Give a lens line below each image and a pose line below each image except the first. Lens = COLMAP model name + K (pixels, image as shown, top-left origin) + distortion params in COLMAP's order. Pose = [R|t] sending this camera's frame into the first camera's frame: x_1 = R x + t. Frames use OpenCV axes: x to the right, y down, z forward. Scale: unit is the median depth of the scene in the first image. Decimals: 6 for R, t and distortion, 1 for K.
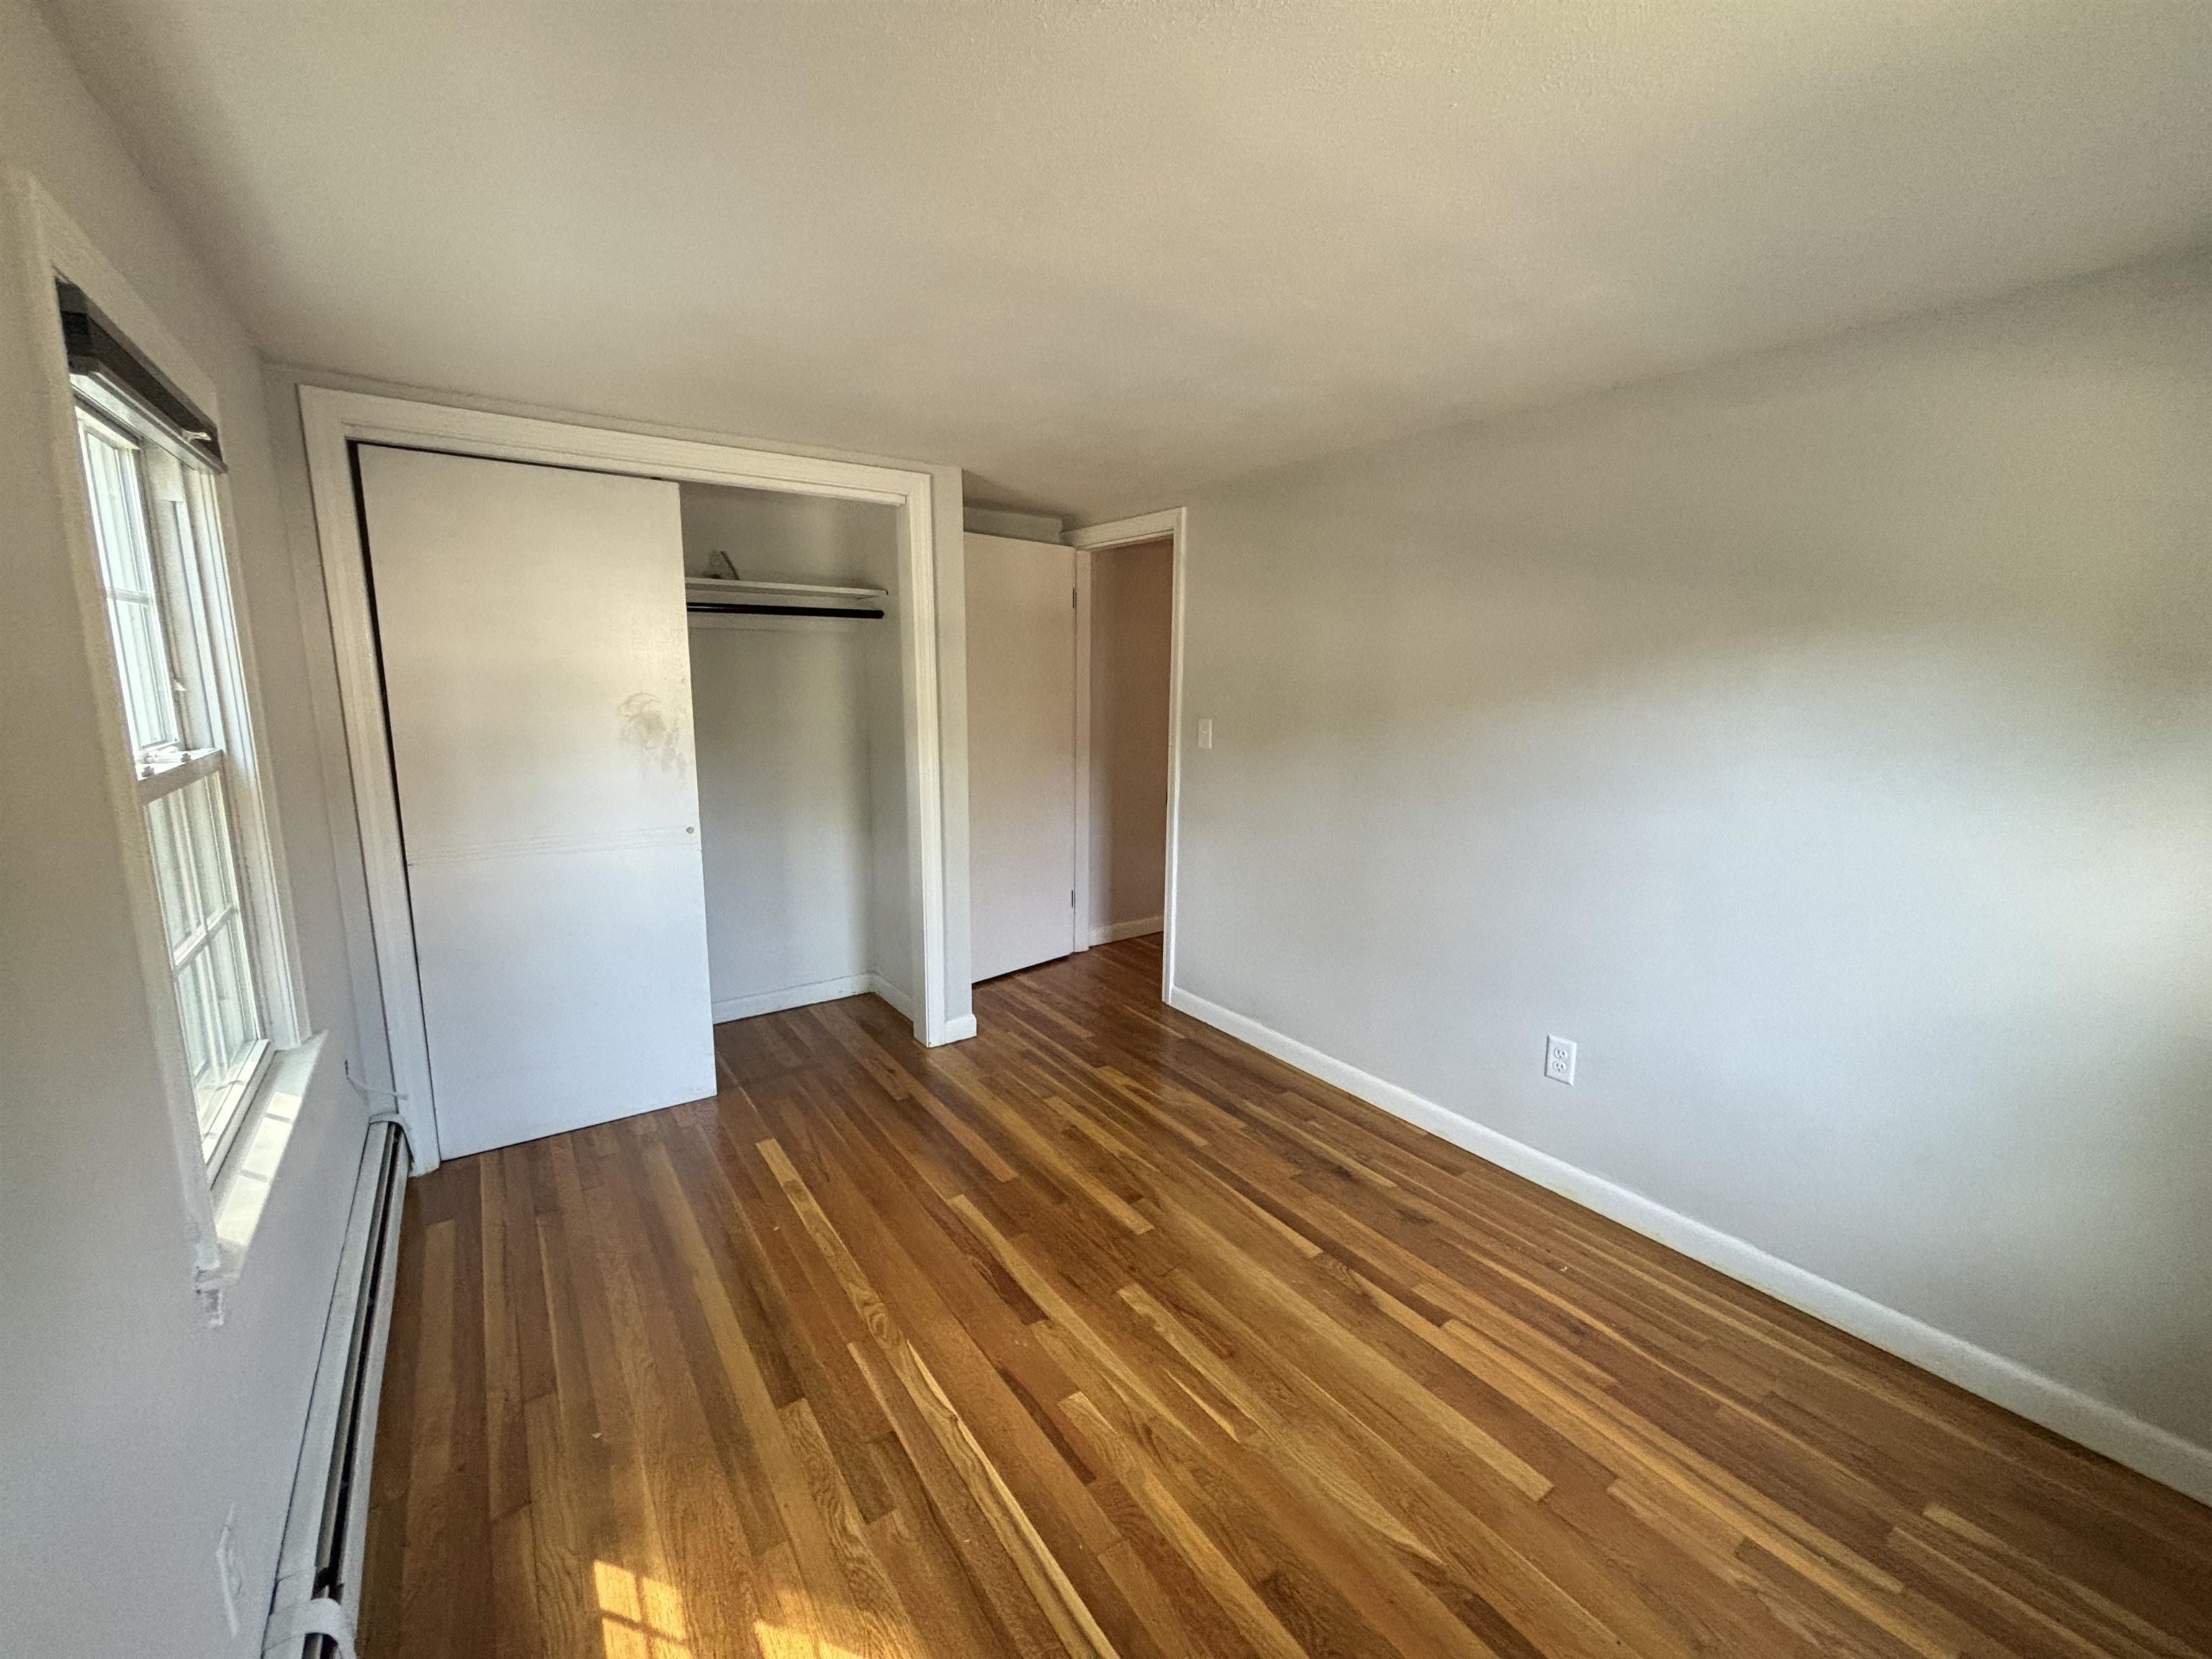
lens RADIAL K [[891.7, 0, 1103.3], [0, 891.7, 826.1], [0, 0, 1]] dist [0.000916, 0.000111]
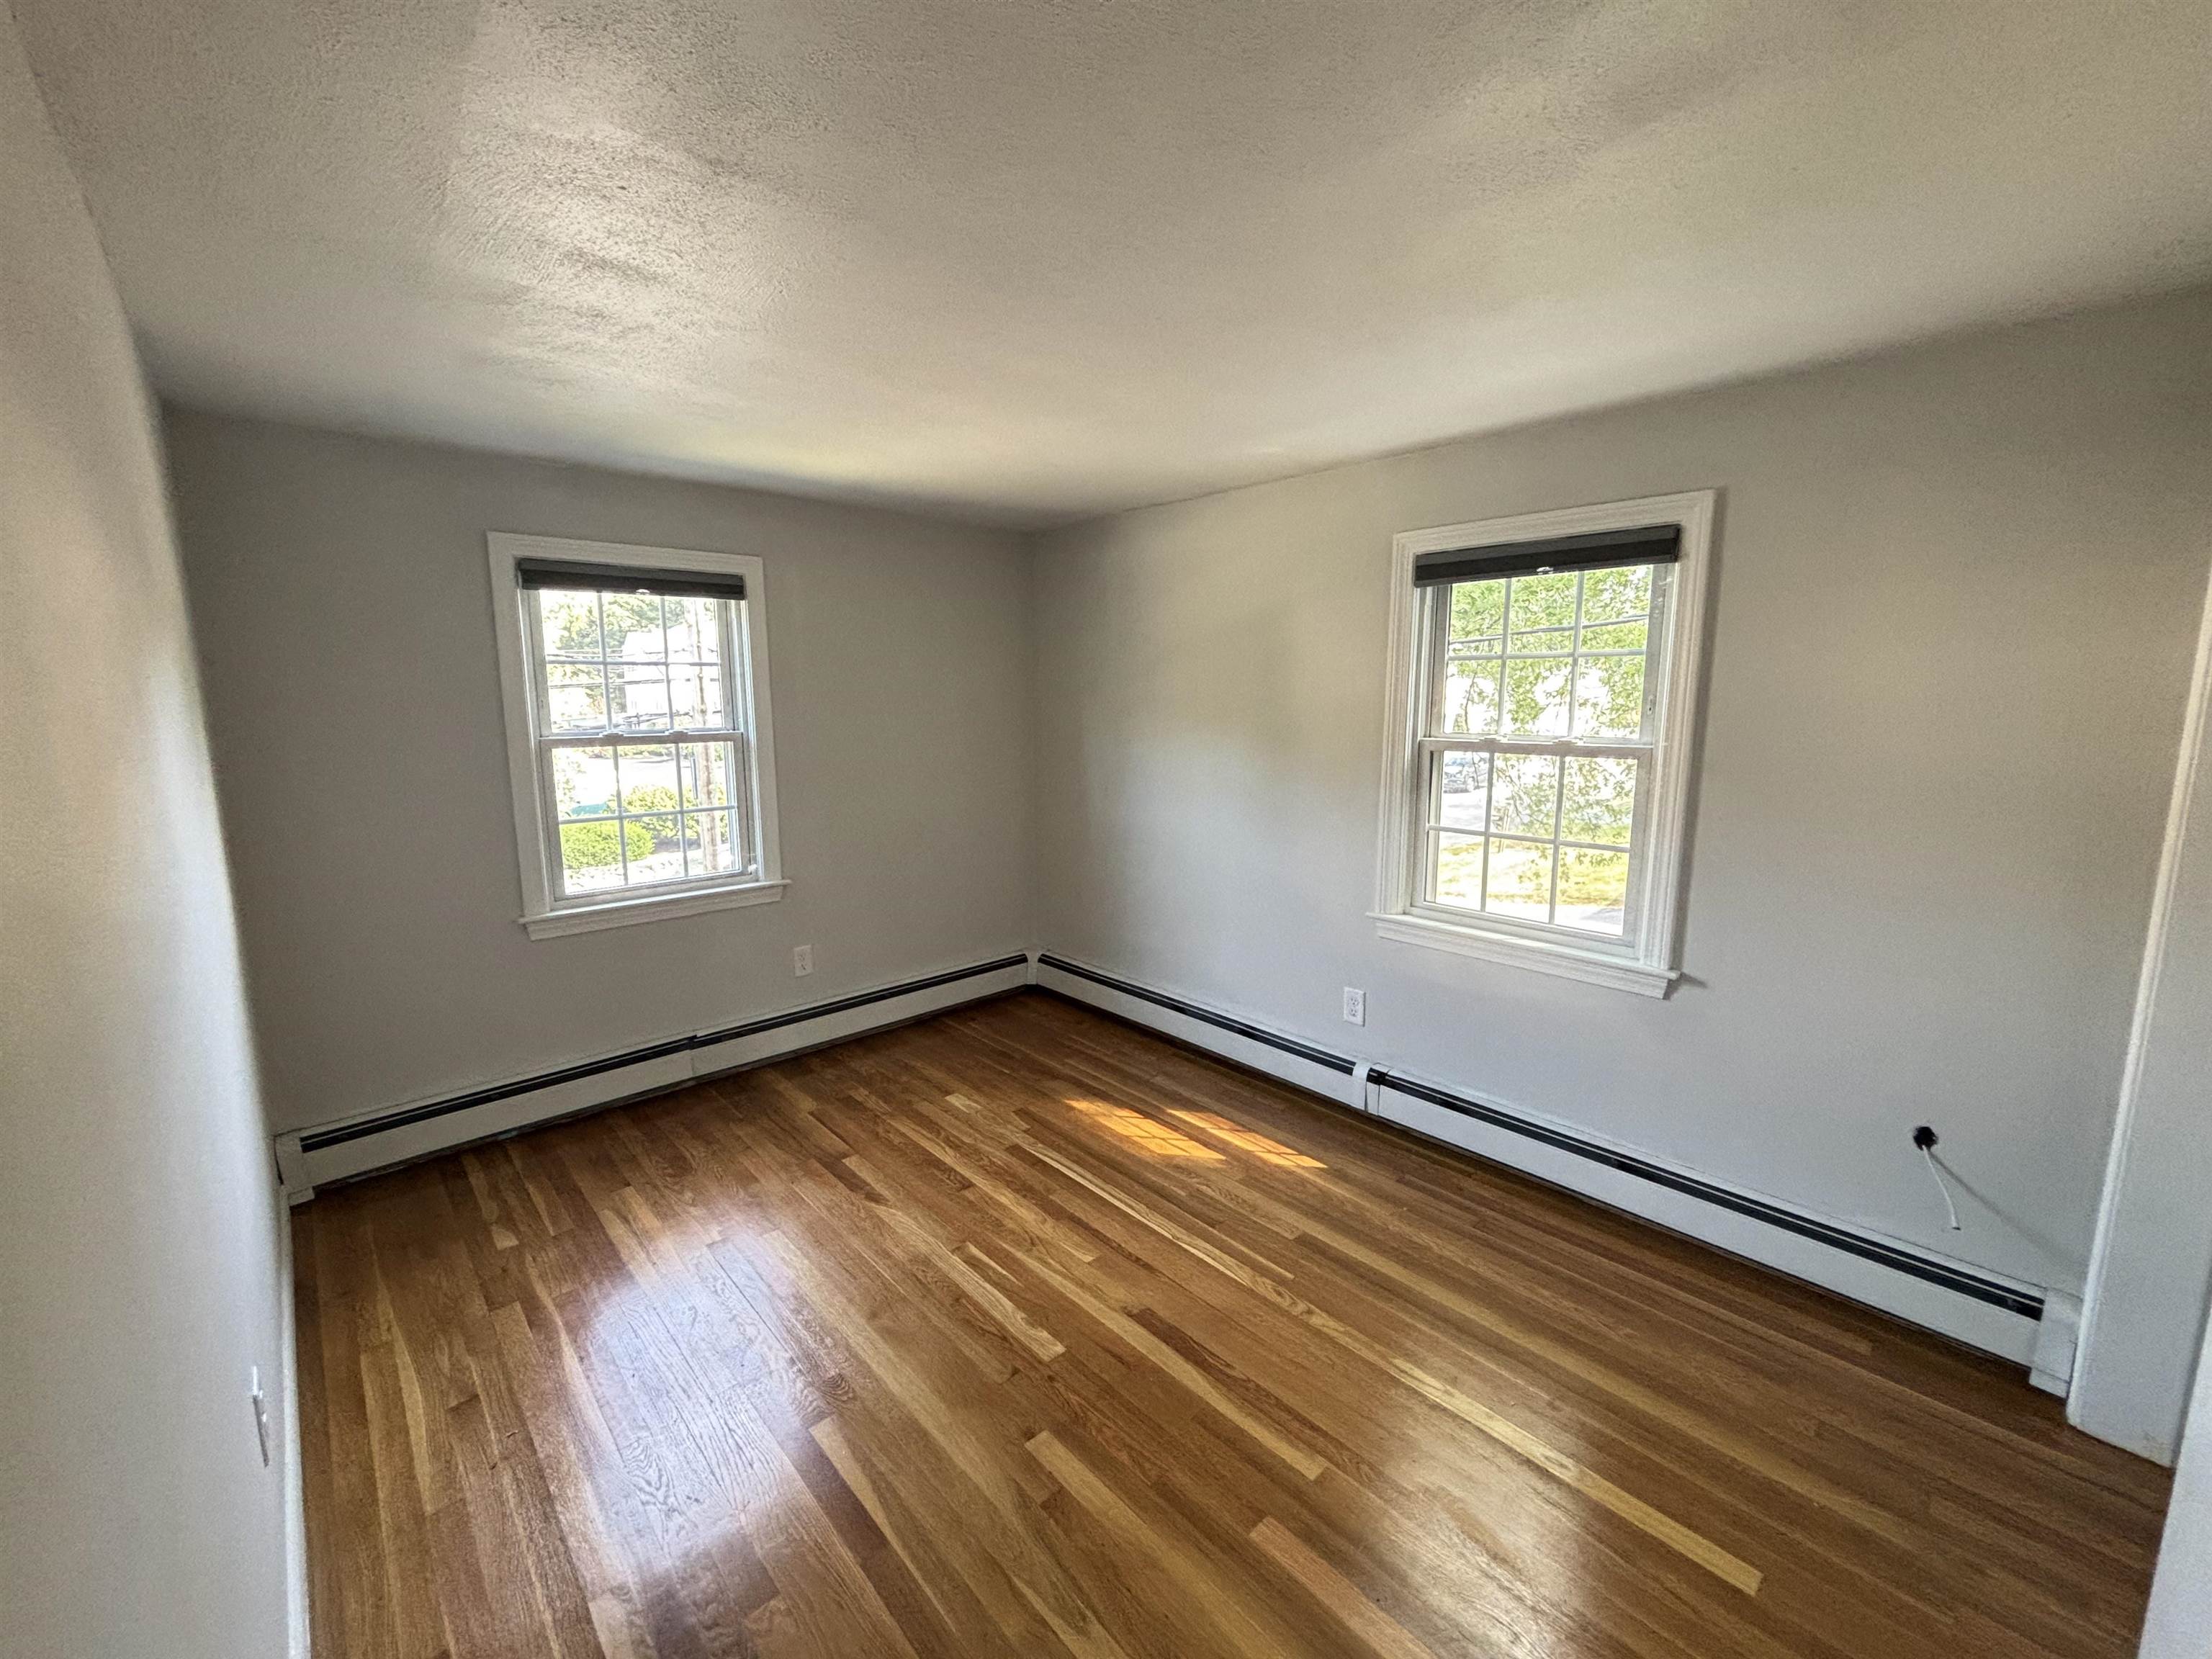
lens RADIAL K [[891.7, 0, 1103.3], [0, 891.7, 826.1], [0, 0, 1]] dist [0.000916, 0.000111]
pose [[-0.991530, 0.012356, -0.129288, 0.104973], [-0.030532, 0.945389, 0.324510, -0.354559], [0.126237, 0.325709, -0.937005, 1.959290]]
